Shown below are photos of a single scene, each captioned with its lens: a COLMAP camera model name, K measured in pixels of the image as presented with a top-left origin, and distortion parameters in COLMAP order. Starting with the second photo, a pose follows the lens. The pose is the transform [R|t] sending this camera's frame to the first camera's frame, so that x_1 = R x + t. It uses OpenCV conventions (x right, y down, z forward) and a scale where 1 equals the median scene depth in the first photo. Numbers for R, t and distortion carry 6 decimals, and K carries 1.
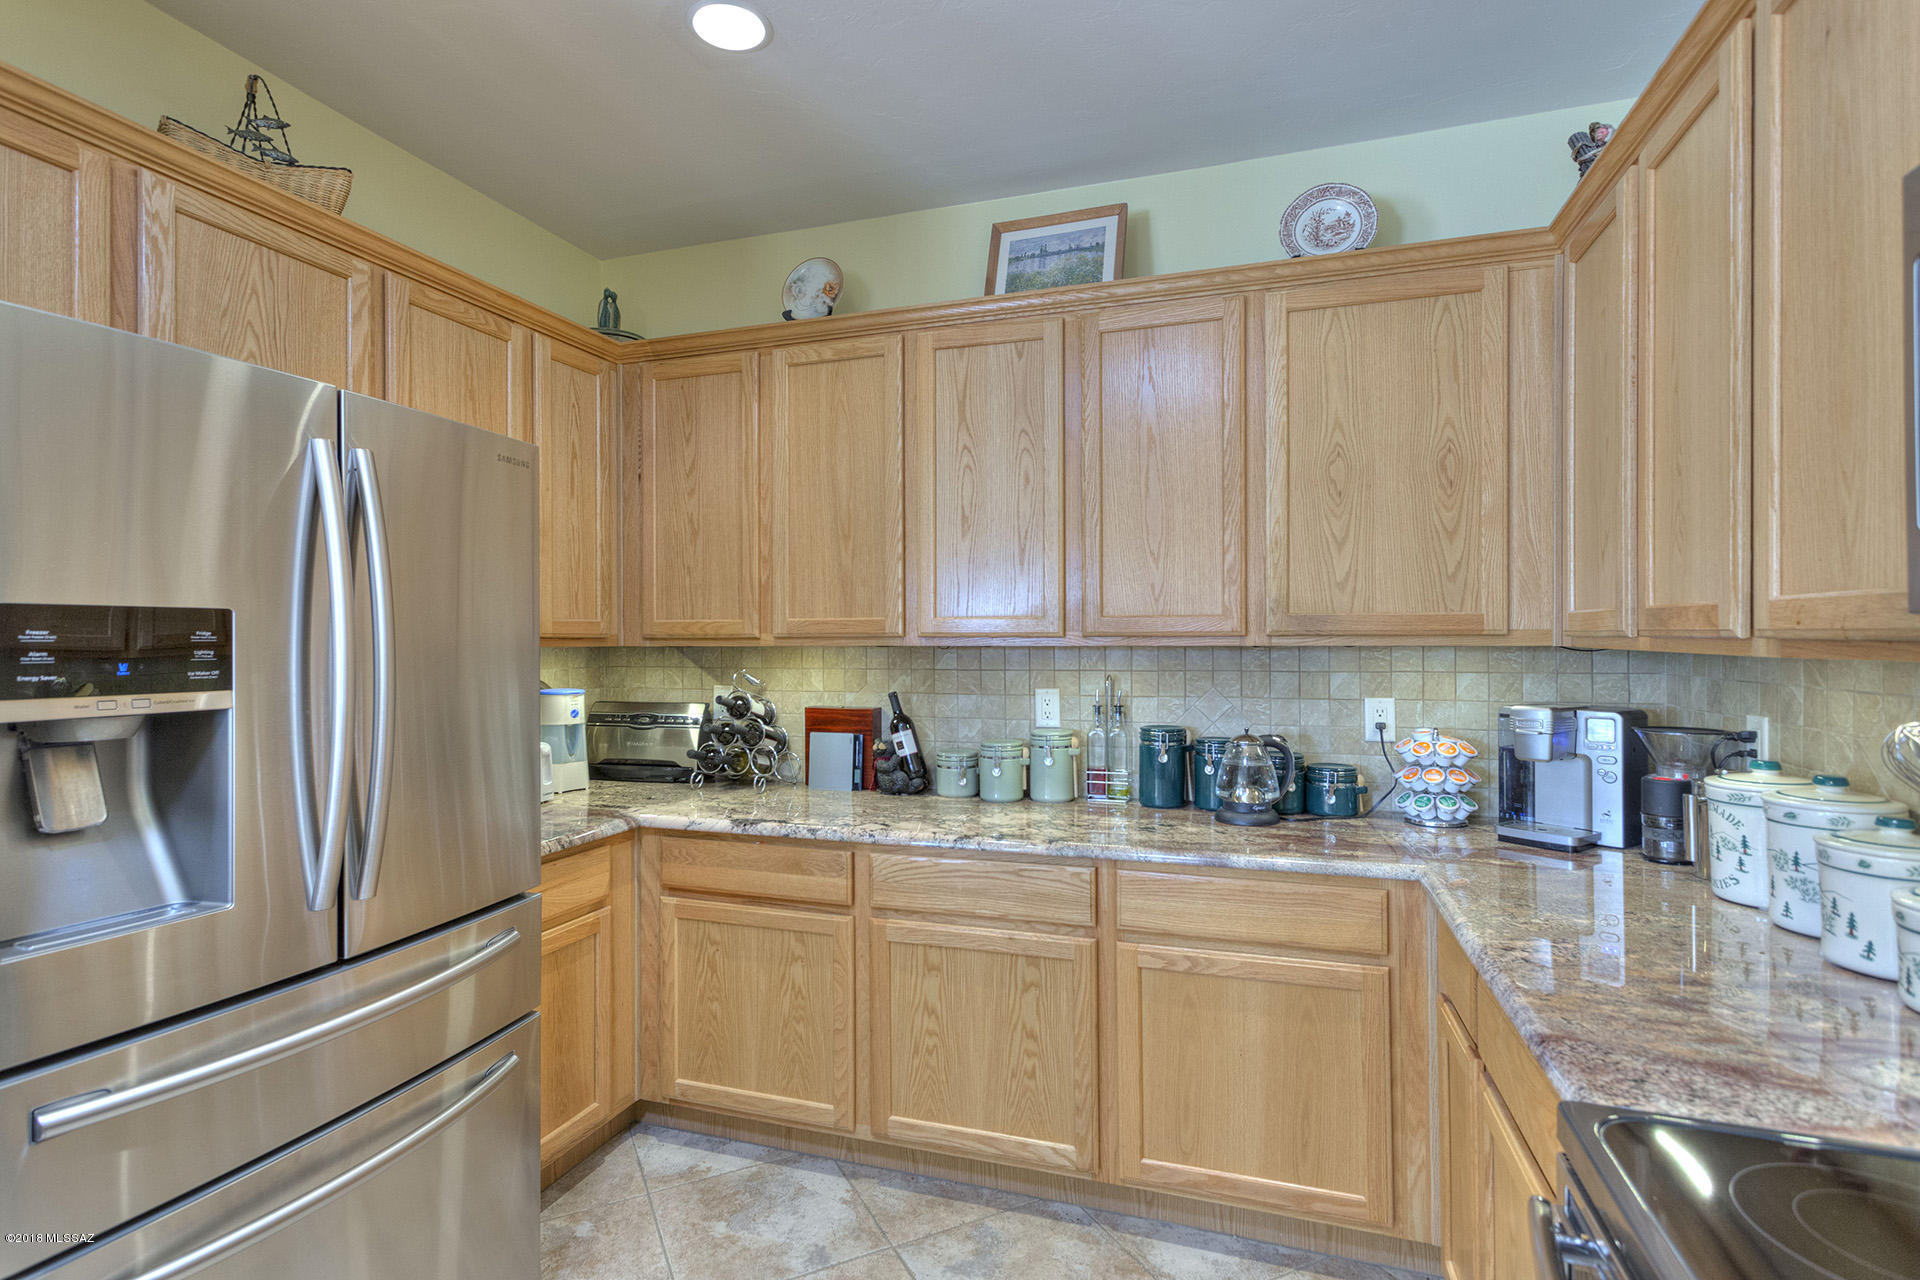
lens RADIAL K [[919.4, 0, 956.3], [0, 919.4, 635.0], [0, 0, 1]] dist [0.010115, 0.001255]
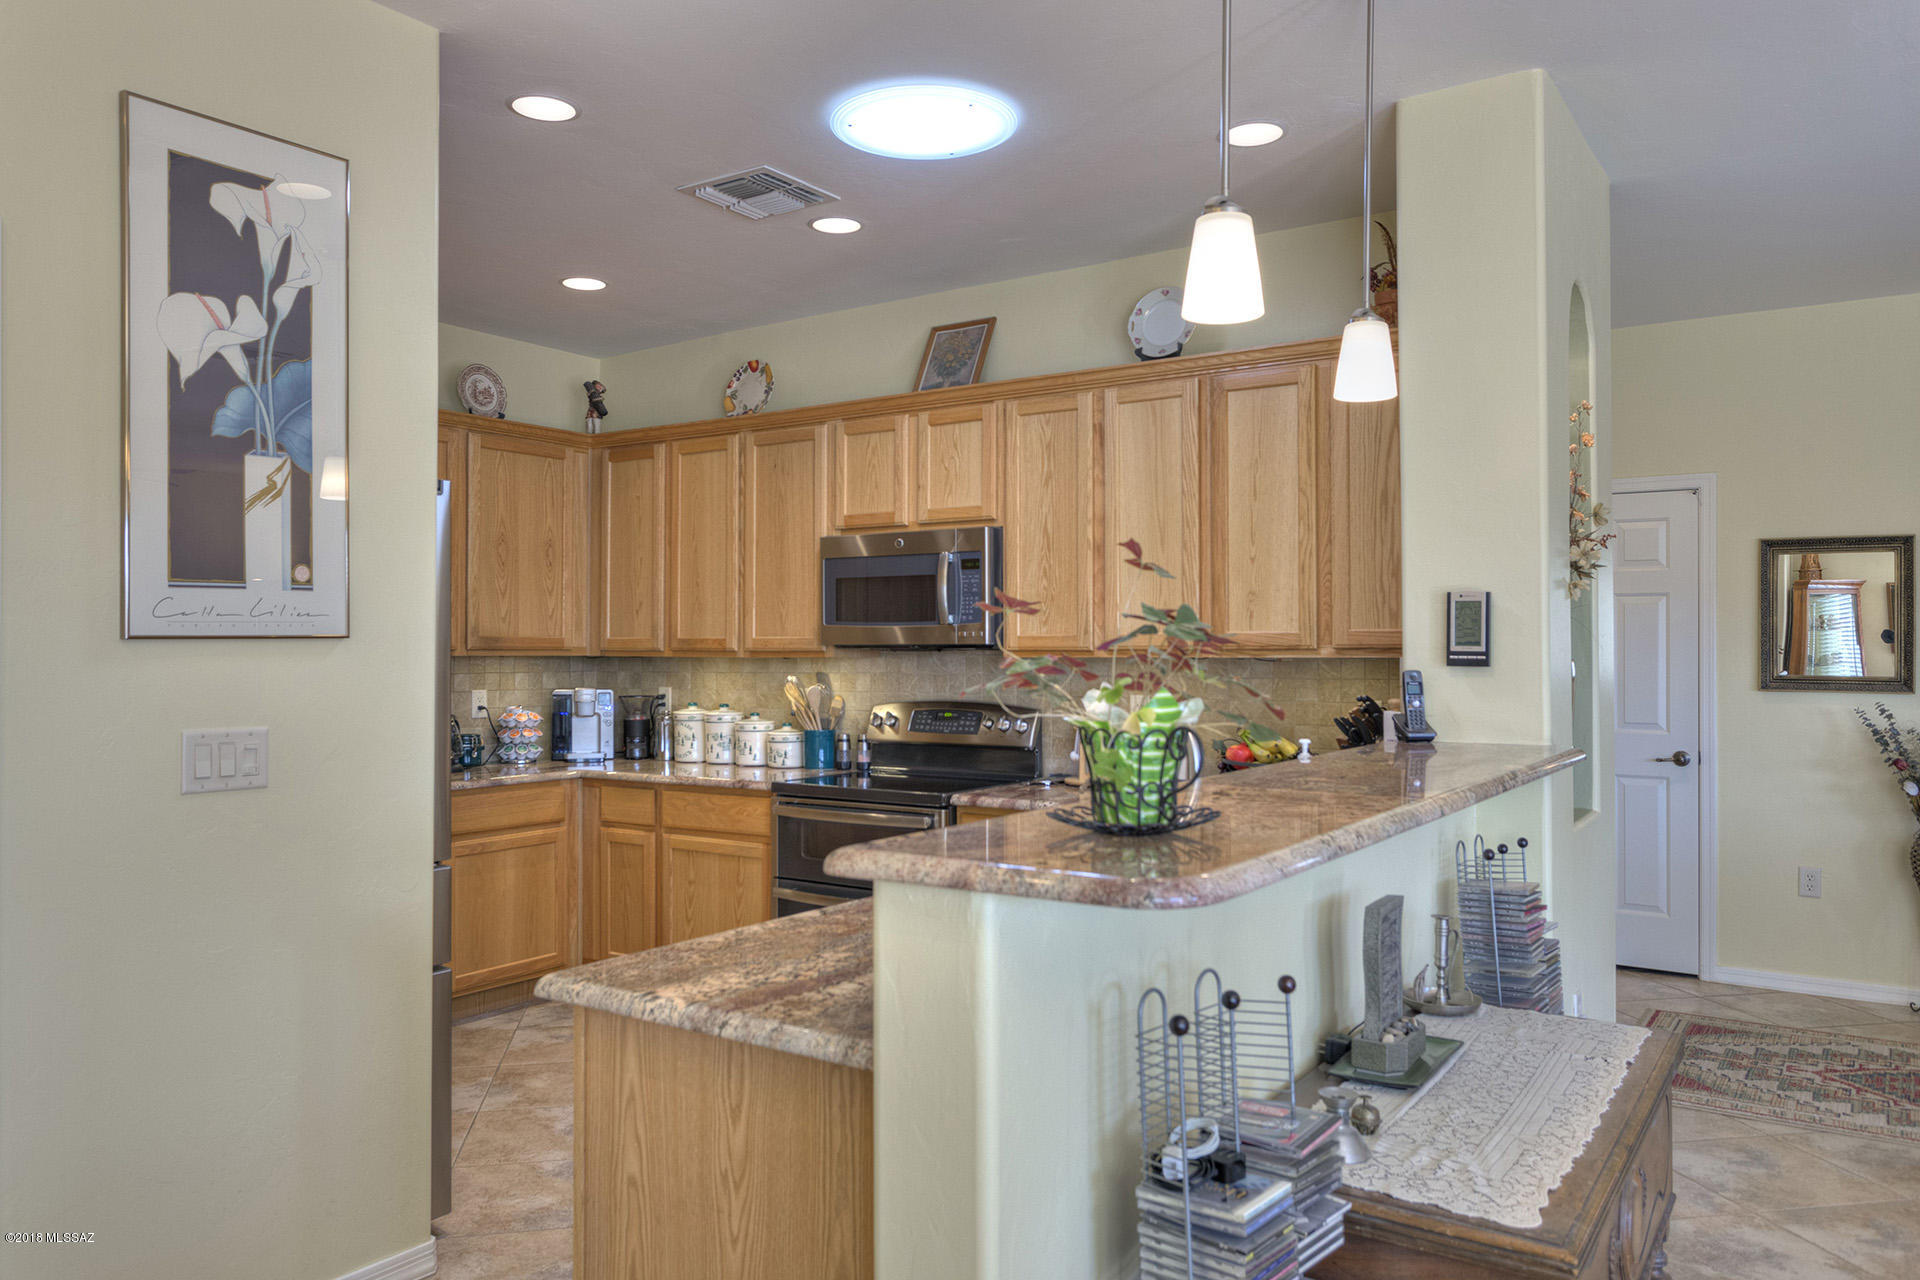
lens RADIAL K [[1358.6, 0, 954.9], [0, 1358.6, 635.8], [0, 0, 1]] dist [-0.042367, -0.001008]
pose [[0.261750, 0.012730, 0.965052, -1.784311], [-0.001736, 0.999918, -0.012719, 0.005655], [-0.965134, 0.001654, 0.261750, -0.433645]]
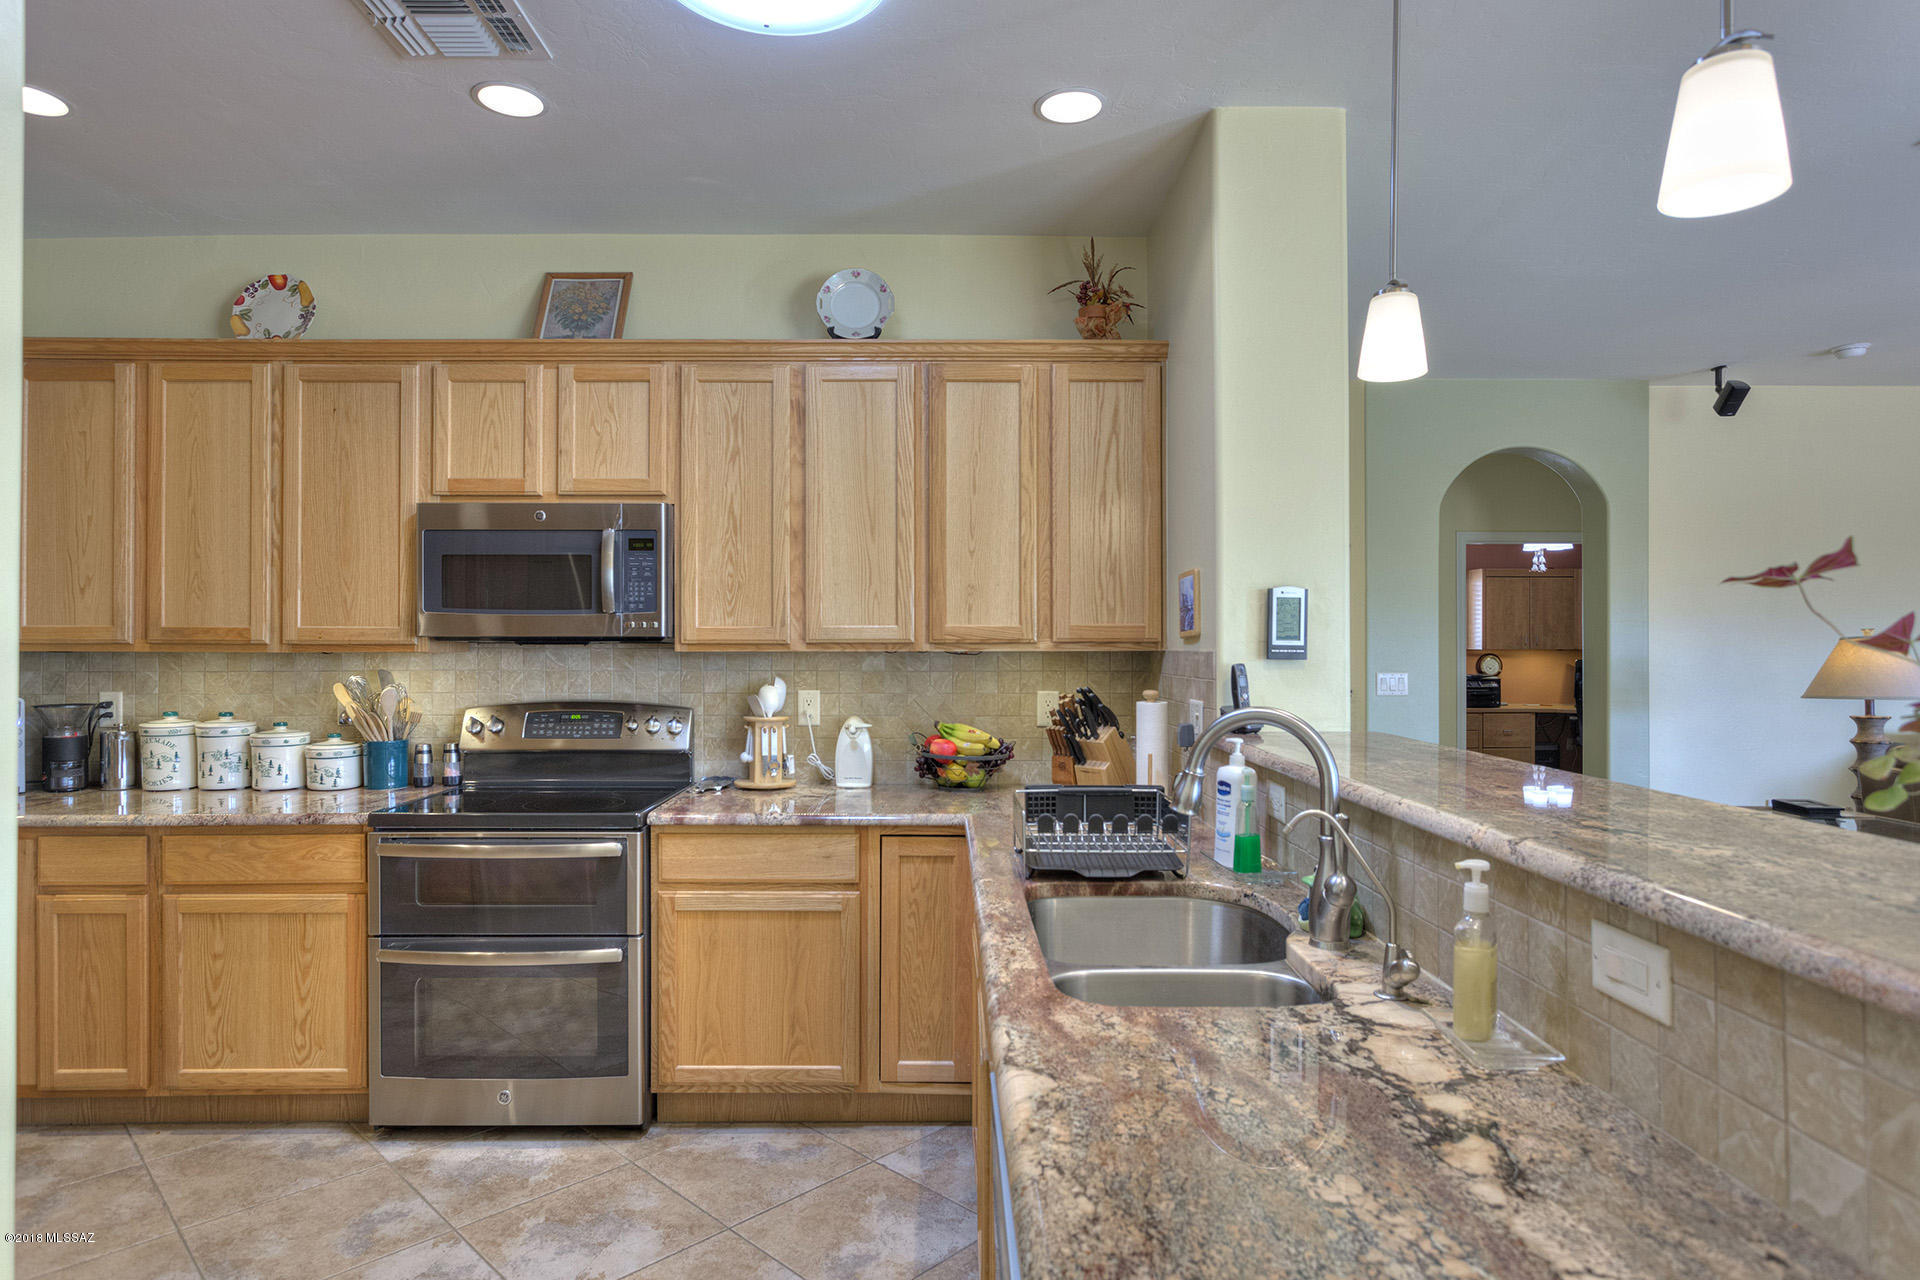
lens RADIAL K [[1055.1, 0, 957.8], [0, 1055.1, 642.7], [0, 0, 1]] dist [-0.012255, 0.002260]
pose [[-0.338774, 0.001799, 0.940866, -1.219924], [-0.001014, 0.999997, -0.002277, 0.002952], [-0.940867, -0.001725, -0.338771, 0.187616]]
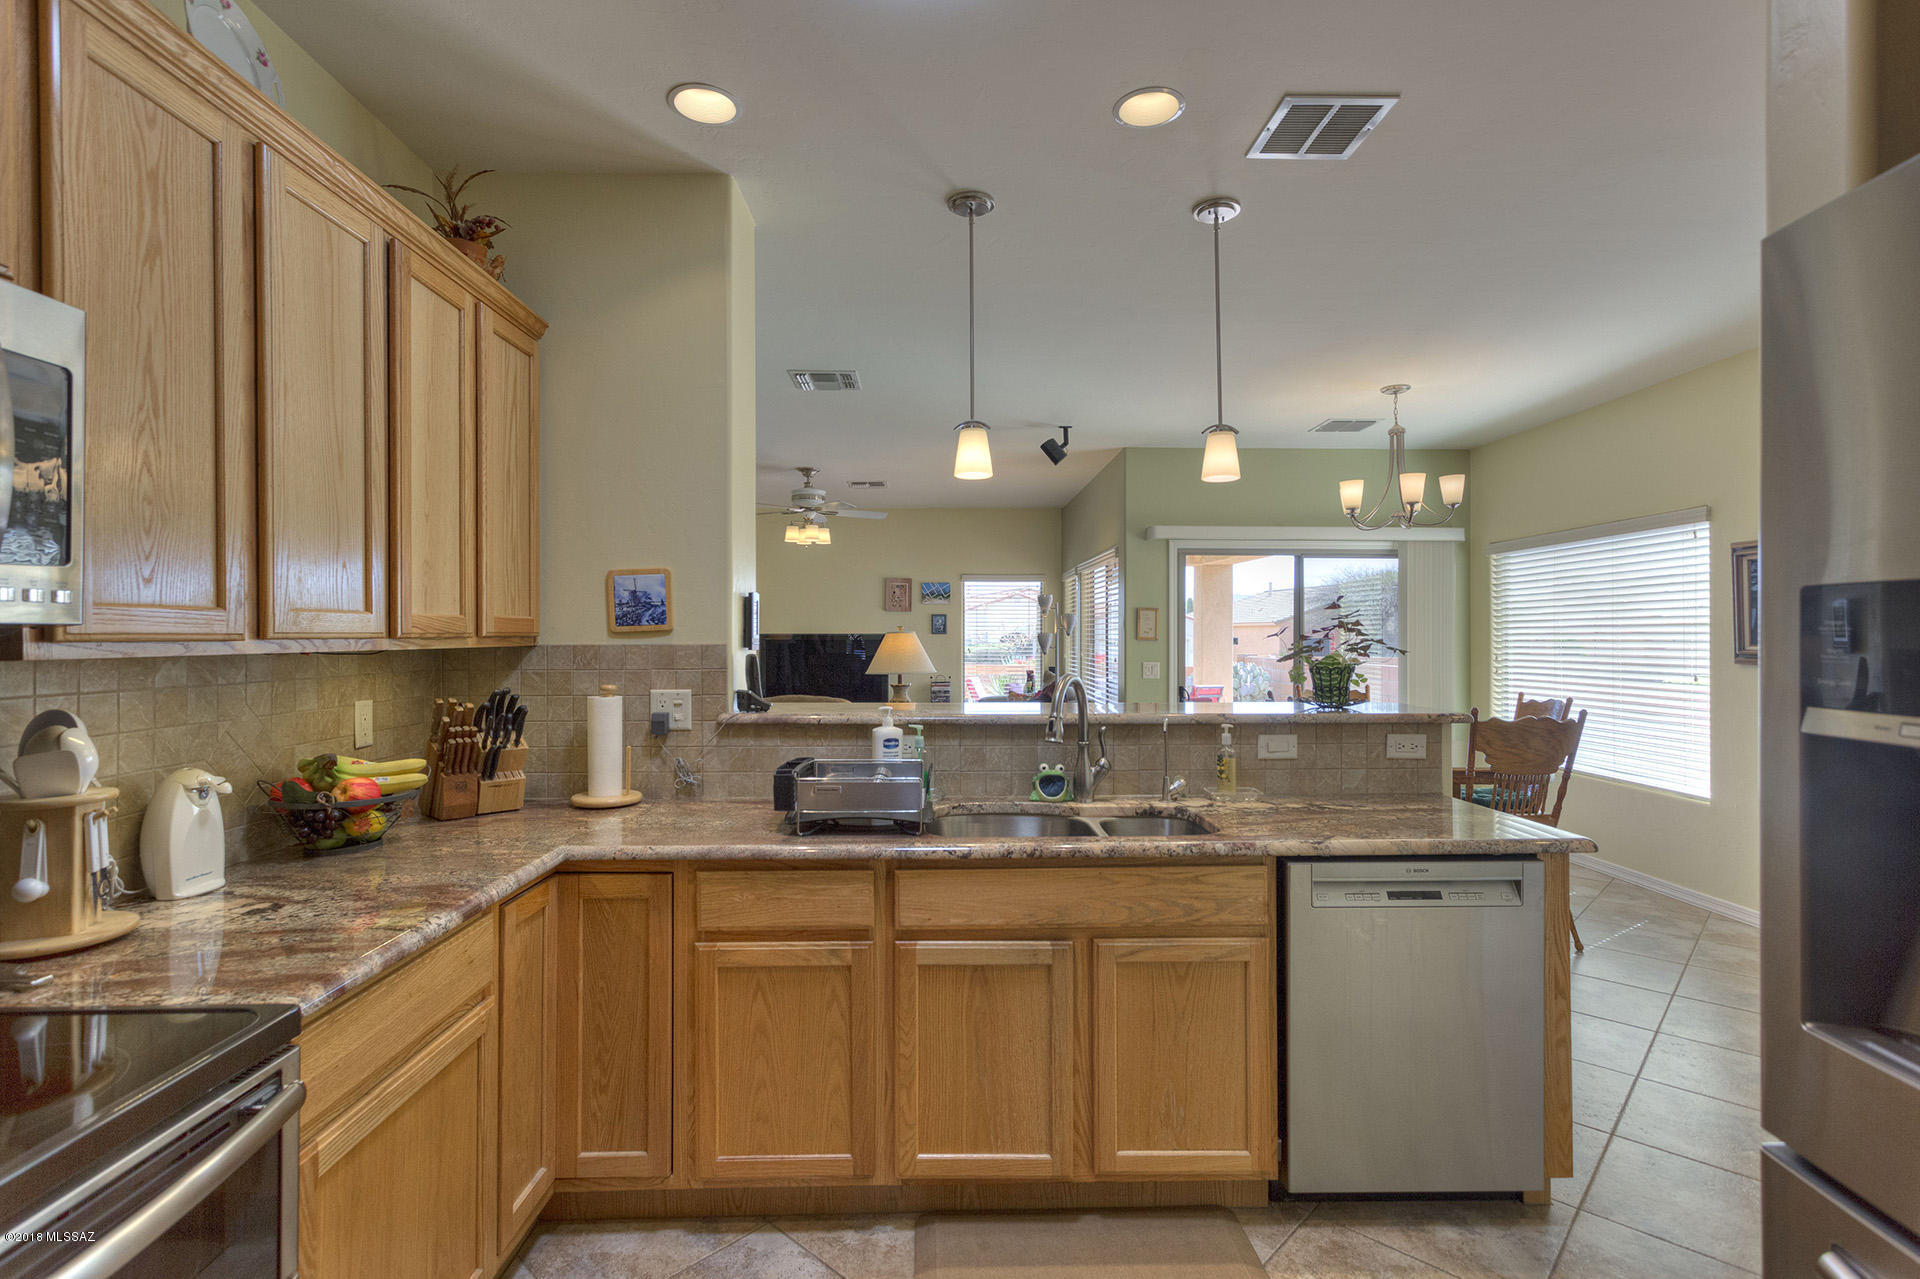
lens RADIAL K [[919.4, 0, 964.7], [0, 919.4, 634.6], [0, 0, 1]] dist [0.010115, 0.001255]
pose [[-0.937000, 0.002603, -0.349321, -0.007228], [0.003904, 0.999988, -0.003020, 0.001316], [0.349309, -0.004194, -0.936998, 0.773739]]
